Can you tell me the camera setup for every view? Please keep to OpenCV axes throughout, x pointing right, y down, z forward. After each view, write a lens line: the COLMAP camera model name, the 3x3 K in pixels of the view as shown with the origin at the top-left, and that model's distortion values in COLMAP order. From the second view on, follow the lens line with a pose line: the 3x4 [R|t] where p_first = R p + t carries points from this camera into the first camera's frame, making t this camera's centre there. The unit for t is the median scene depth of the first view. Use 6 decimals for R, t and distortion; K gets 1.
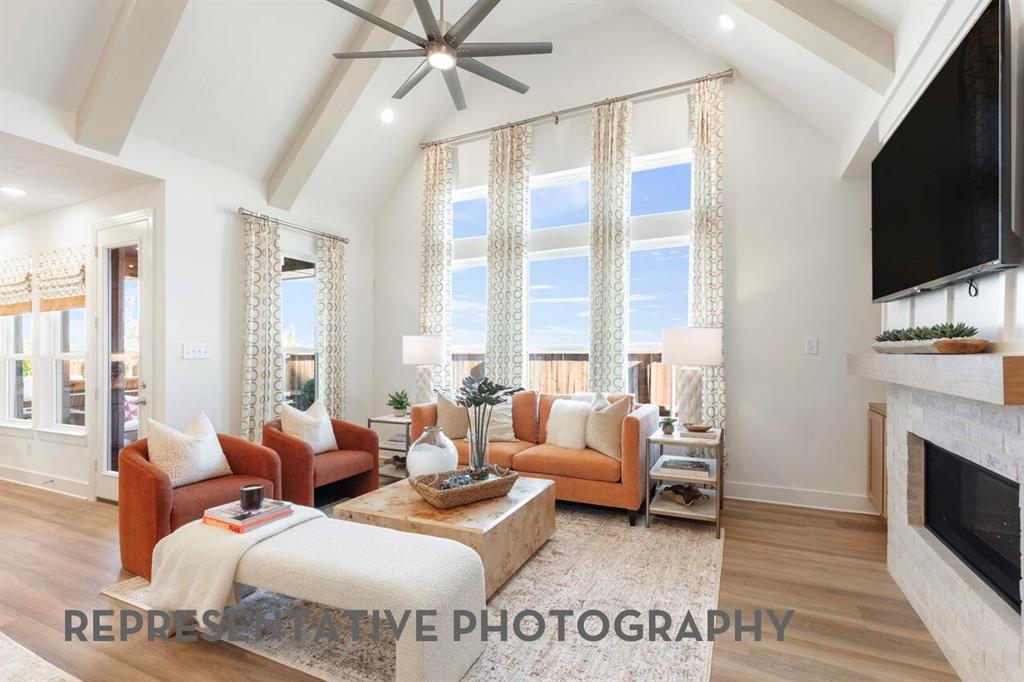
lens RADIAL K [[455.8, 0, 514.8], [0, 455.8, 349.1], [0, 0, 1]] dist [0.000226, -0.000132]
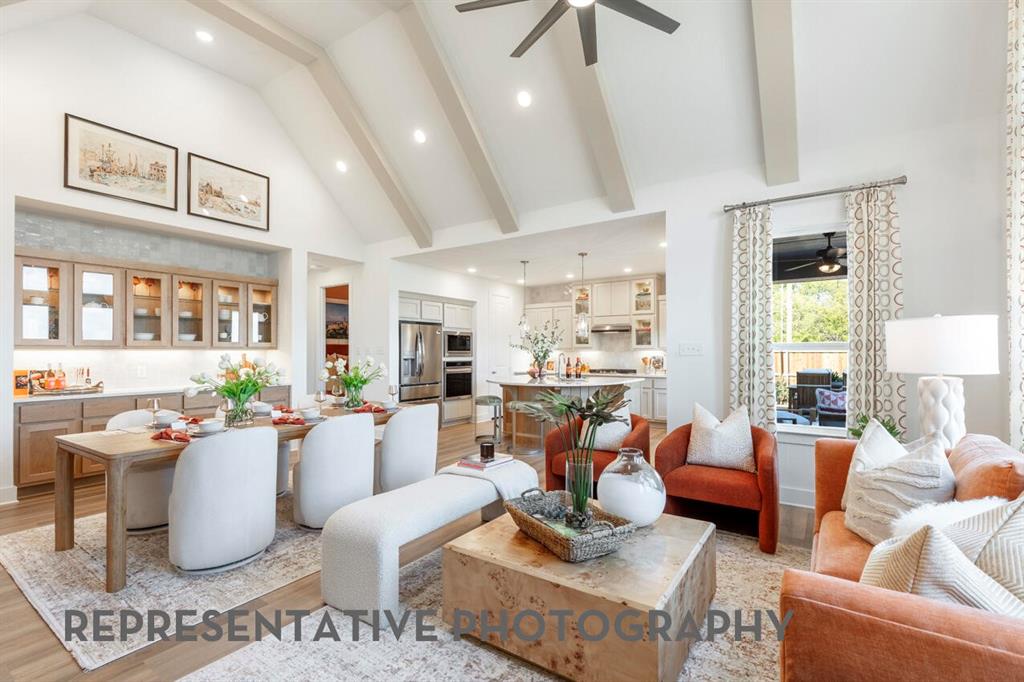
lens RADIAL K [[455.8, 0, 514.8], [0, 455.8, 349.1], [0, 0, 1]] dist [0.000226, -0.000132]
pose [[-0.145450, -0.000151, -0.989366, 0.449096], [0.008266, 0.999965, -0.001368, 0.001496], [0.989331, -0.008378, -0.145443, 0.694648]]
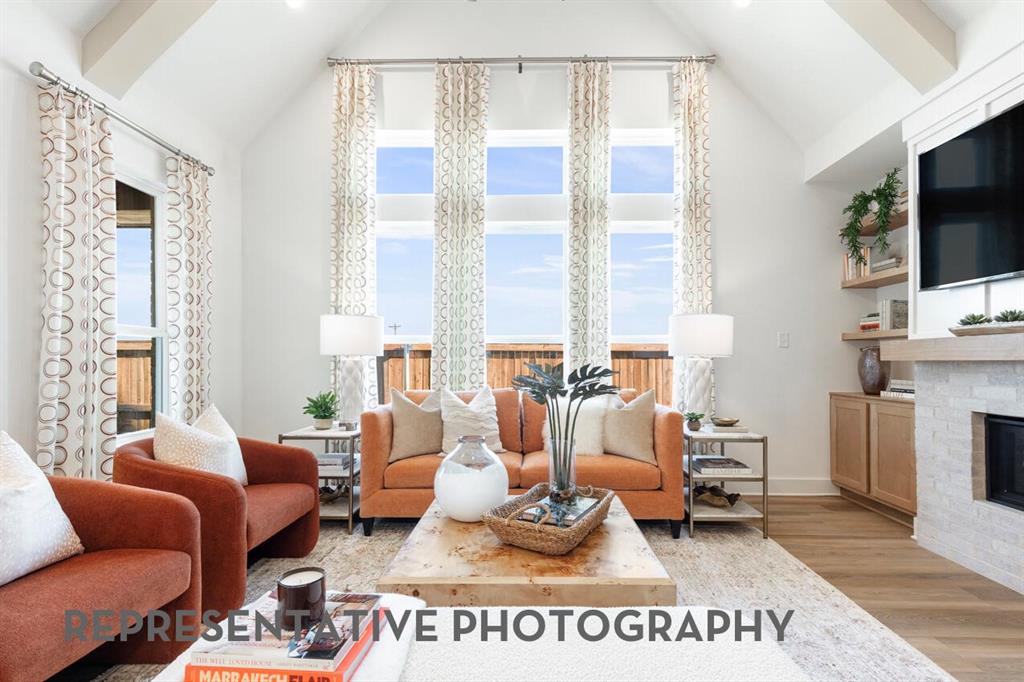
lens RADIAL K [[462.1, 0, 507.7], [0, 462.1, 359.6], [0, 0, 1]] dist [0.003111, 0.000685]
pose [[0.913286, 0.011200, 0.407166, -0.308630], [-0.012109, 0.999927, -0.000343, 0.041173], [-0.407140, -0.004617, 0.913354, 0.257182]]
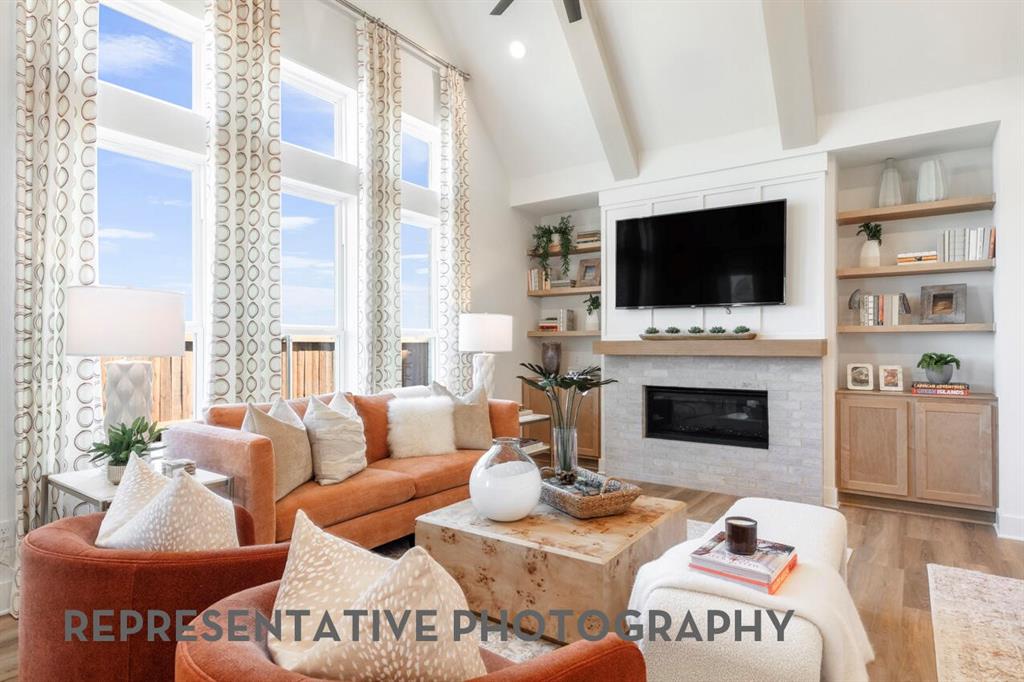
lens RADIAL K [[576.6, 0, 512.0], [0, 576.6, 341.0], [0, 0, 1]] dist [0.006091, 0.000437]
pose [[0.169776, 0.015631, 0.985359, -0.783447], [-0.007551, 0.999865, -0.014560, 0.026318], [-0.985454, -0.004968, 0.169871, 0.629118]]
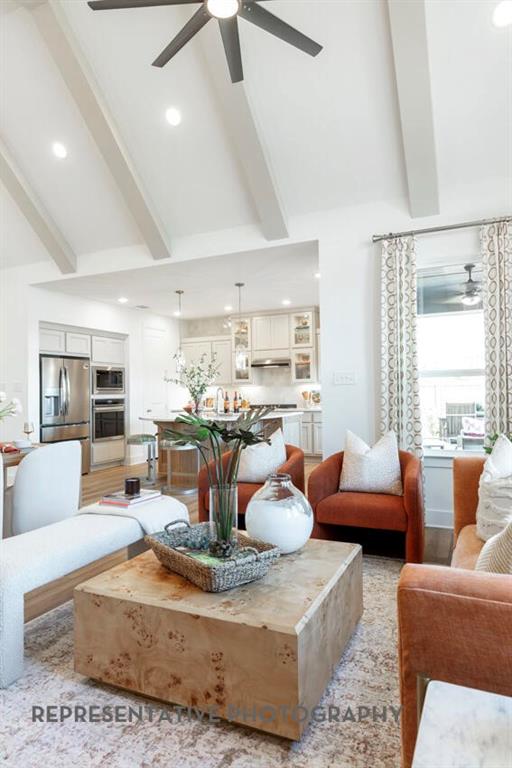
lens RADIAL K [[475.9, 0, 256.0], [0, 475.9, 384.0], [0, 0, 1]] dist [0.000673, -0.000334]
pose [[0.017638, -0.011816, -0.999775, 0.442608], [0.020855, 0.999717, -0.011447, 0.025689], [0.999627, -0.020648, 0.017879, 0.720863]]
